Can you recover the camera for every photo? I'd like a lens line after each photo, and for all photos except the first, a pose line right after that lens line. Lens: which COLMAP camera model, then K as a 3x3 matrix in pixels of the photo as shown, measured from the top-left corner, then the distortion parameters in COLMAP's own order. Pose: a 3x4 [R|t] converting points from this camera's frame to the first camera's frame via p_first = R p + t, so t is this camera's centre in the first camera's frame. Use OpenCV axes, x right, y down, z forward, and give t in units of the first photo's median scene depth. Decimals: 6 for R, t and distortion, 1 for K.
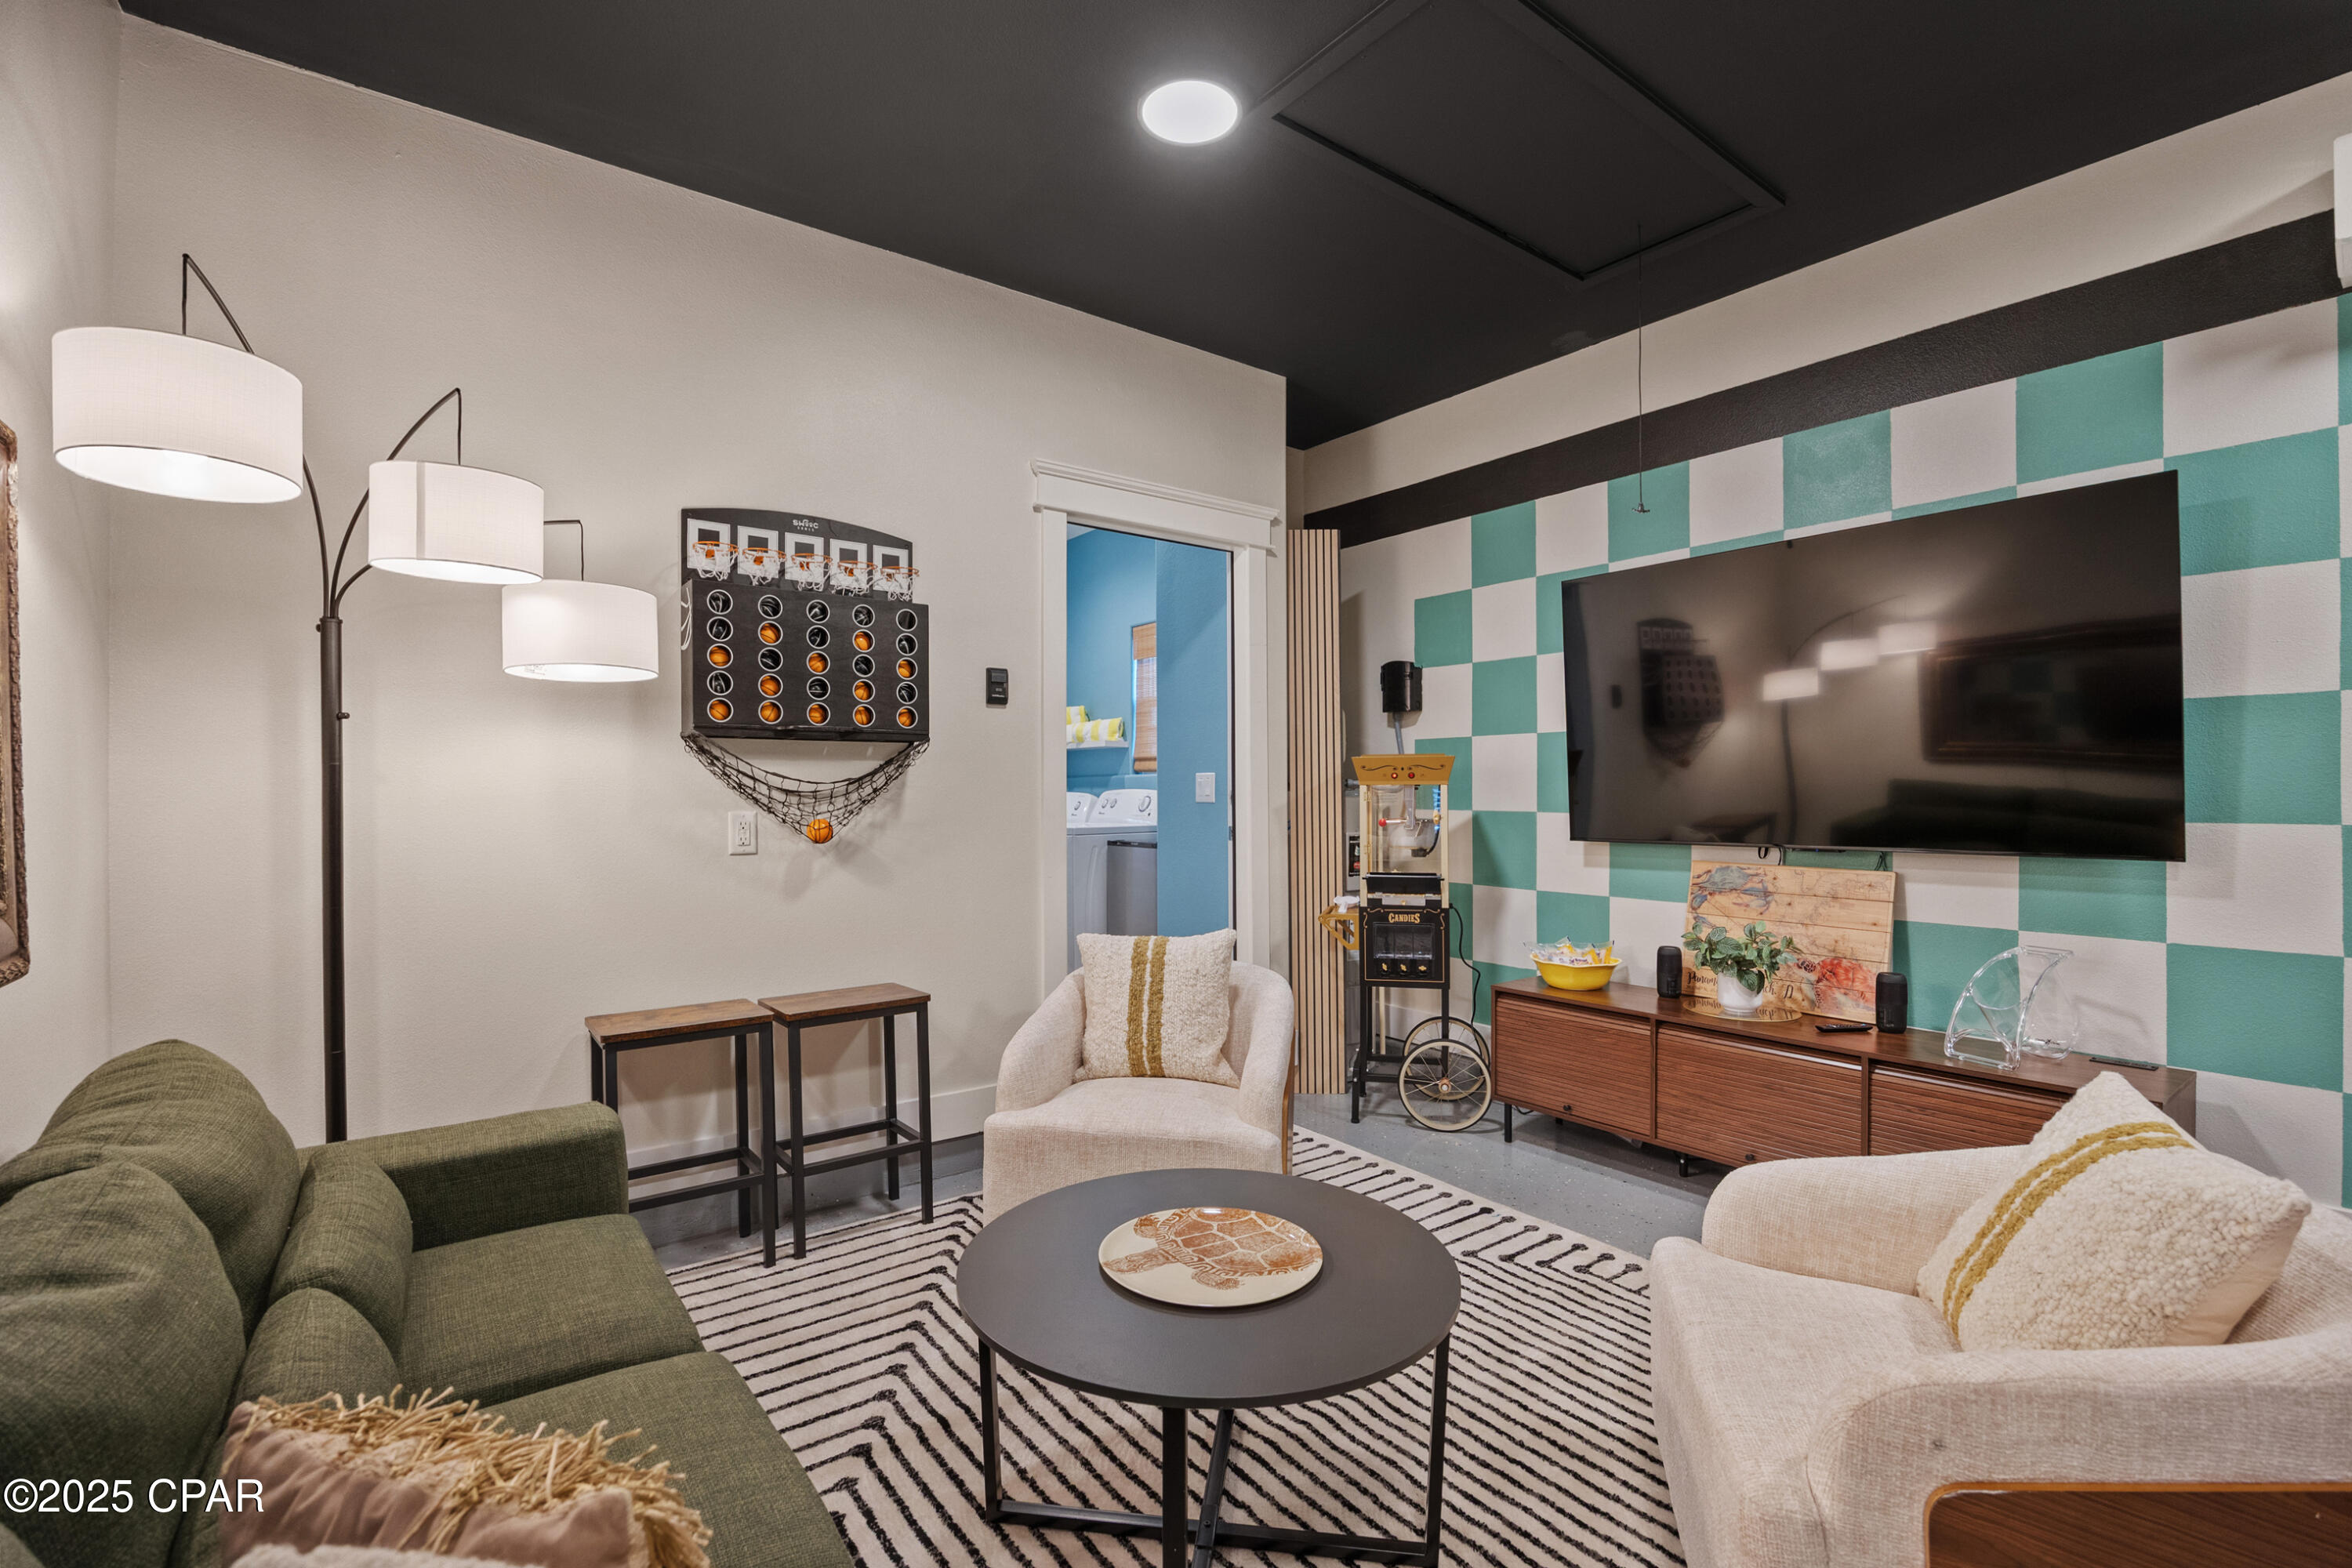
lens RADIAL K [[1016.3, 0, 1181.3], [0, 1016.3, 802.9], [0, 0, 1]] dist [-0.021423, -0.000369]
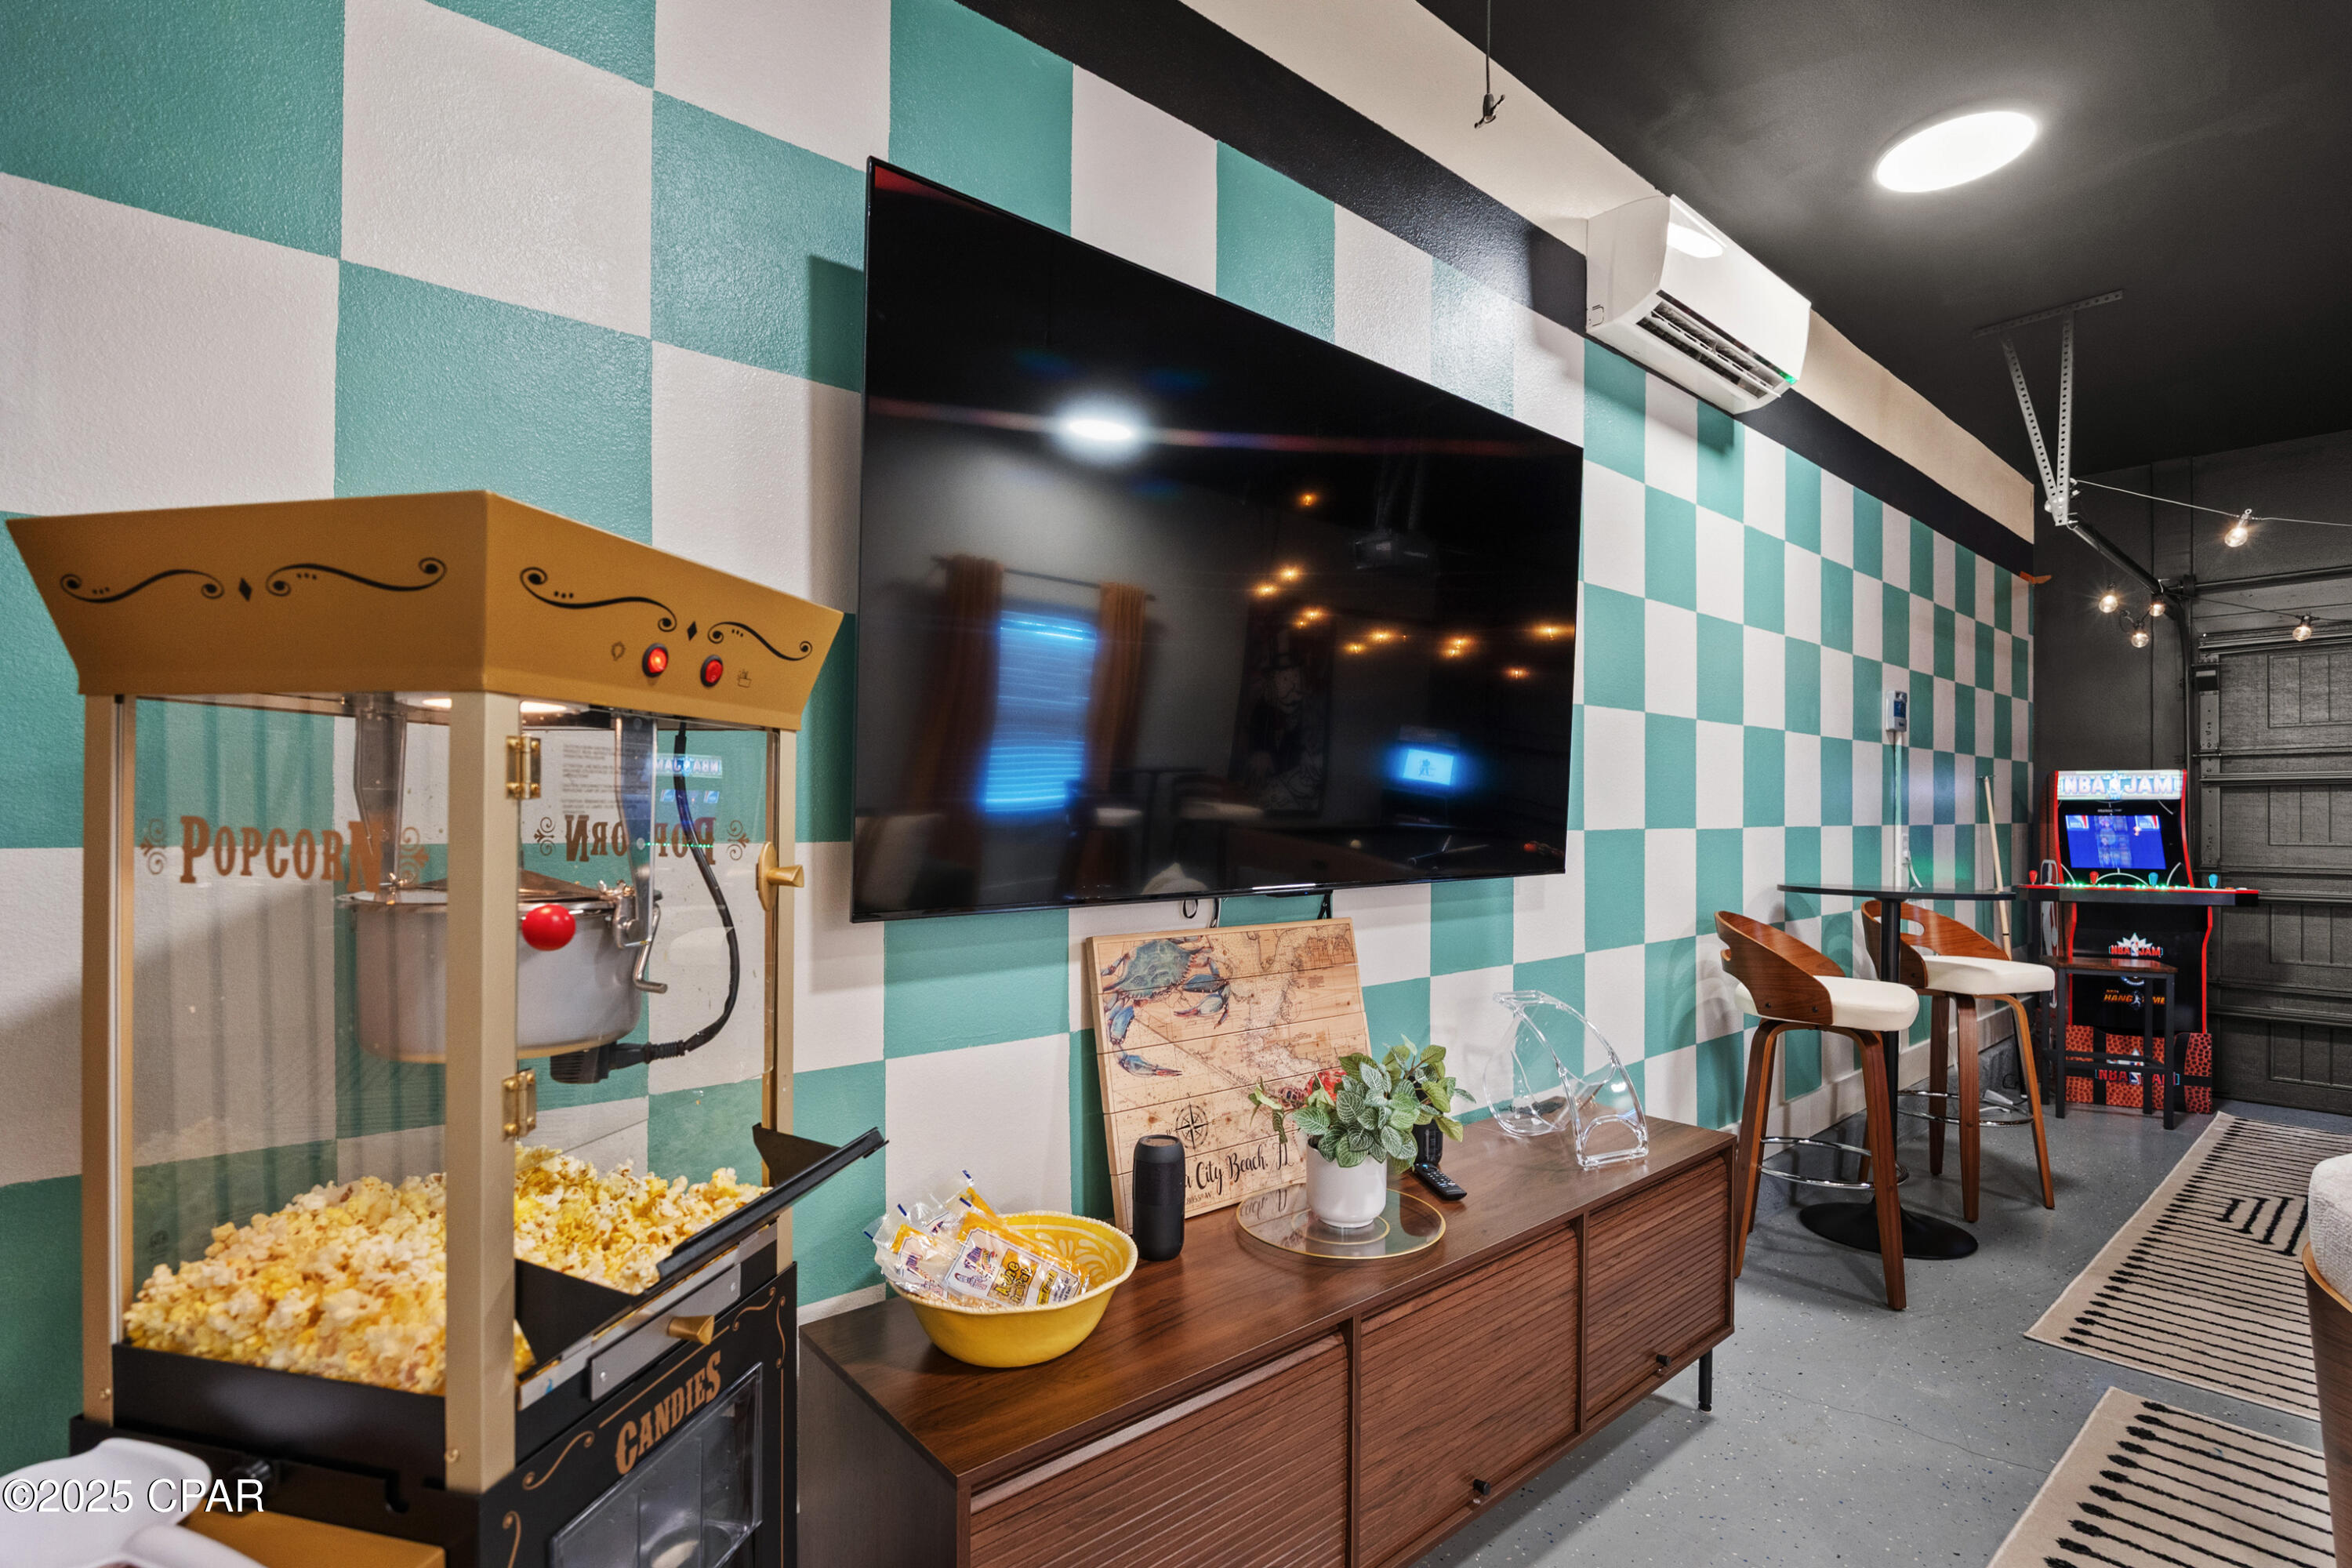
lens RADIAL K [[1079.5, 0, 1173.7], [0, 1079.5, 829.2], [0, 0, 1]] dist [-0.014469, -0.000077]
pose [[-0.060196, -0.003640, 0.998180, 0.022767], [0.012866, 0.999907, 0.004422, 0.007632], [-0.998104, 0.013109, -0.060143, 1.137642]]
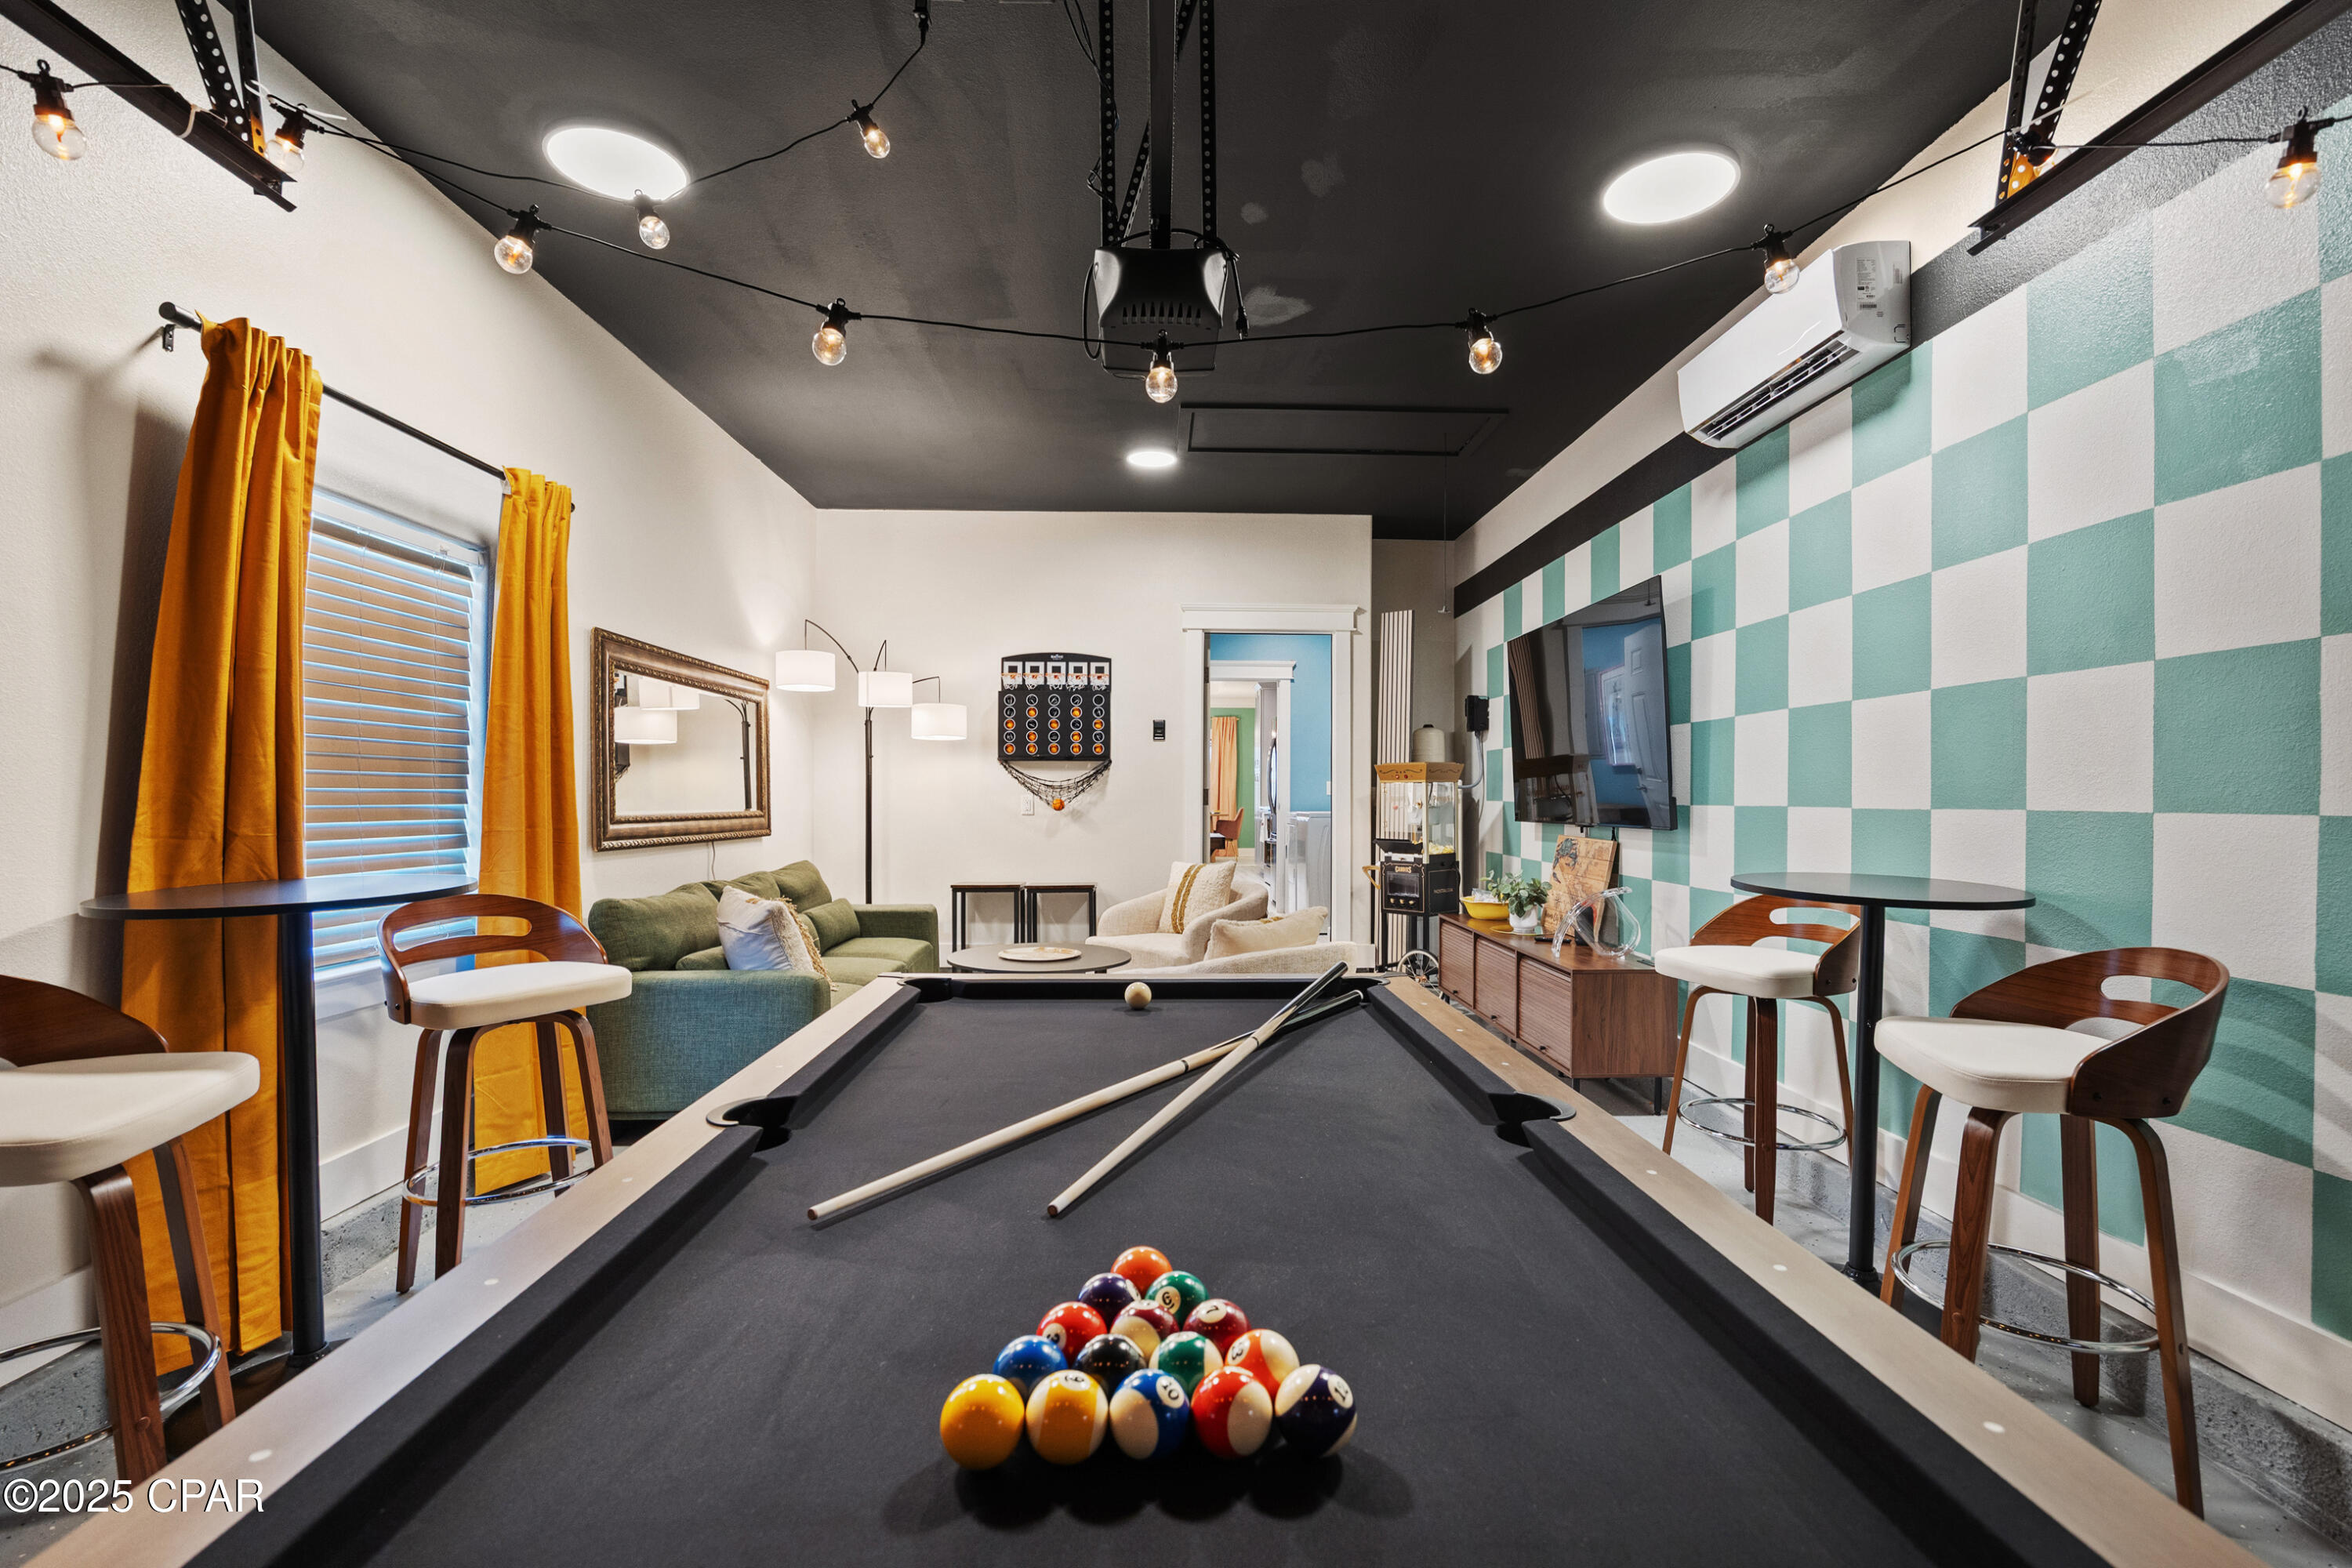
lens RADIAL K [[1035.2, 0, 1173.3], [0, 1035.2, 759.1], [0, 0, 1]] dist [-0.000347, -0.007401]
pose [[0.819740, -0.013368, -0.572580, 1.039108], [-0.012544, 0.999069, -0.041285, 0.020080], [0.572599, 0.041025, 0.818809, -0.599896]]
